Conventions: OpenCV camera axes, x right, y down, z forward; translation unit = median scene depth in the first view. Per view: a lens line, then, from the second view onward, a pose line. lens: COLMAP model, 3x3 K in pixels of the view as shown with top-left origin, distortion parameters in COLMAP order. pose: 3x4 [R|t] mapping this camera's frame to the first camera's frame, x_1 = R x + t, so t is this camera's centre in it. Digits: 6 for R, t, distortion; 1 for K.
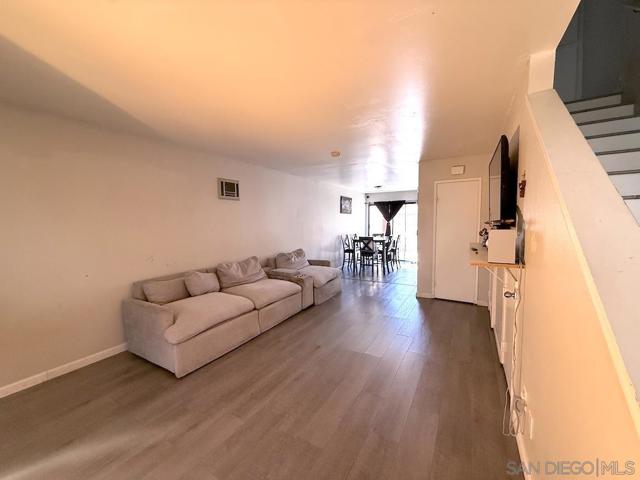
lens RADIAL K [[257.1, 0, 320.0], [0, 257.1, 240.0], [0, 0, 1]] dist [-0.001090, -0.000300]
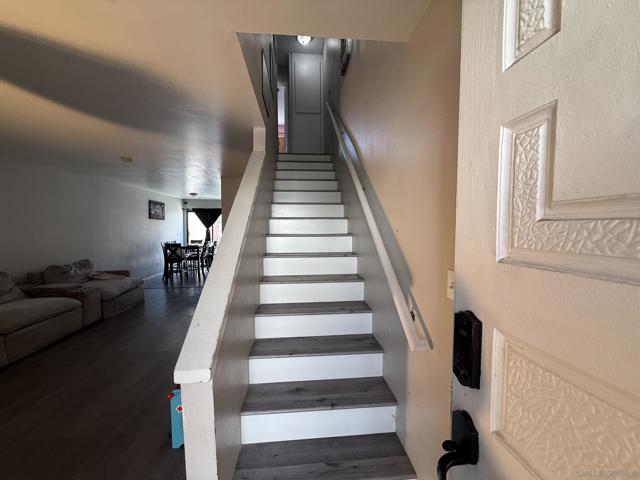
lens RADIAL K [[257.1, 0, 320.0], [0, 257.1, 240.0], [0, 0, 1]] dist [-0.001090, -0.000300]
pose [[0.819999, -0.015893, 0.572144, 0.083174], [0.029164, 0.999476, -0.014035, 0.004915], [-0.571621, 0.028195, 0.820033, -0.175224]]
